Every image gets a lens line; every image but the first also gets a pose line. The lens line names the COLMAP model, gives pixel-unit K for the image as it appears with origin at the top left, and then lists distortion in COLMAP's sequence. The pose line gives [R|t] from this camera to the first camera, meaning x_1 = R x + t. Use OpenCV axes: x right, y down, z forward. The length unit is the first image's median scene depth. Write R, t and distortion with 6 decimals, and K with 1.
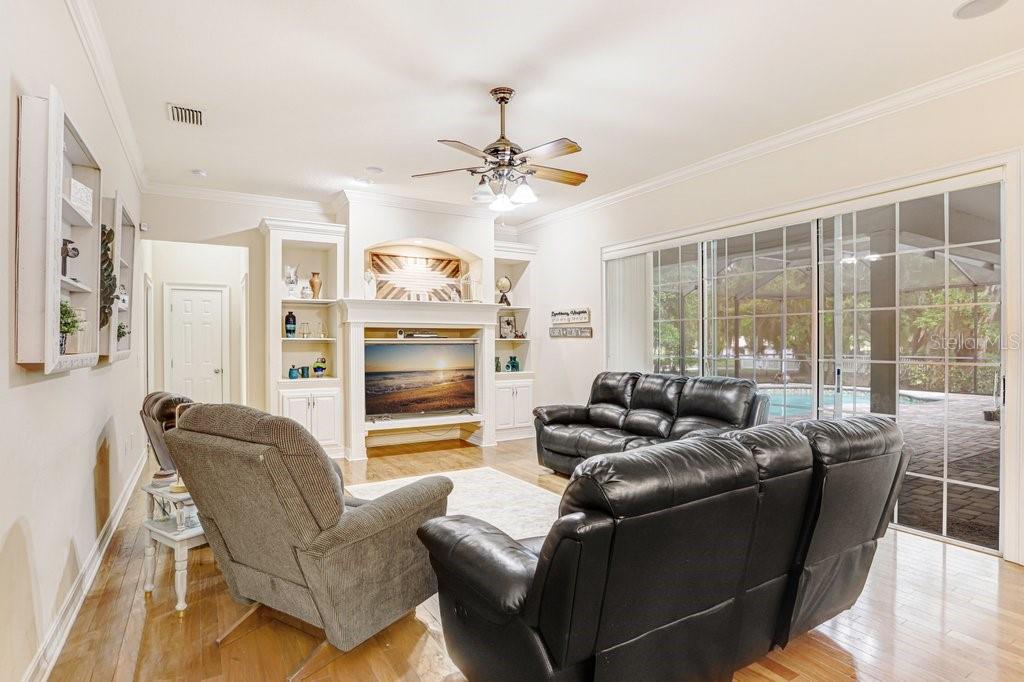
lens RADIAL K [[548.3, 0, 512.0], [0, 548.3, 341.0], [0, 0, 1]] dist [0.000156, 0.000122]
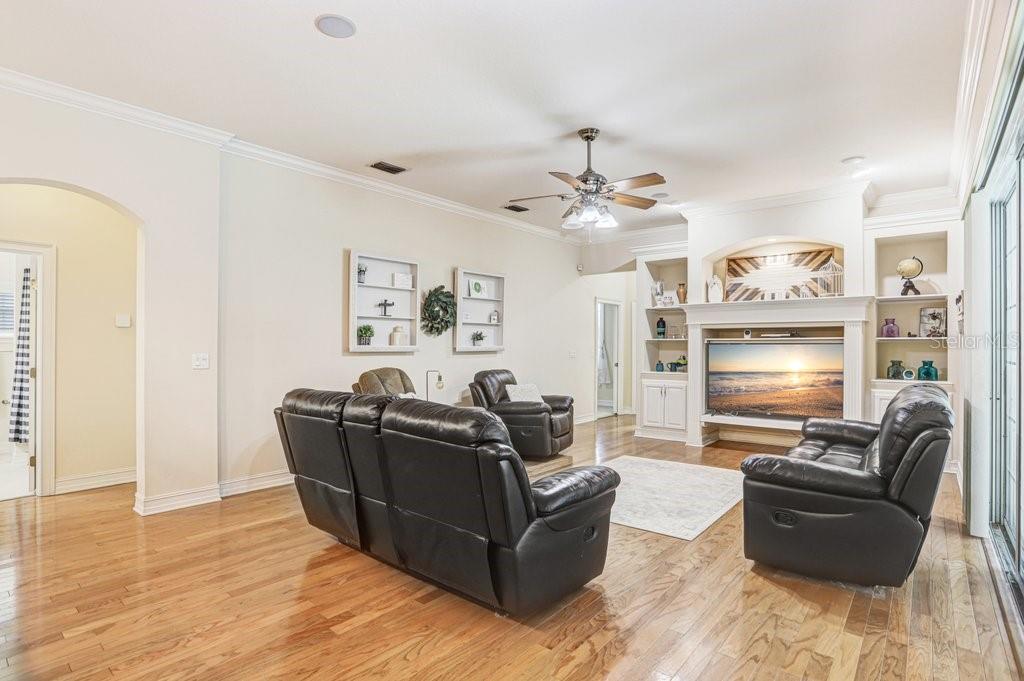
lens RADIAL K [[518.4, 0, 512.0], [0, 518.4, 340.5], [0, 0, 1]] dist [0.000065, 0.000092]
pose [[0.368295, -0.006931, -0.929683, 0.522779], [-0.000737, 0.999970, -0.007747, 0.006875], [0.929709, 0.003538, 0.368278, 0.230238]]
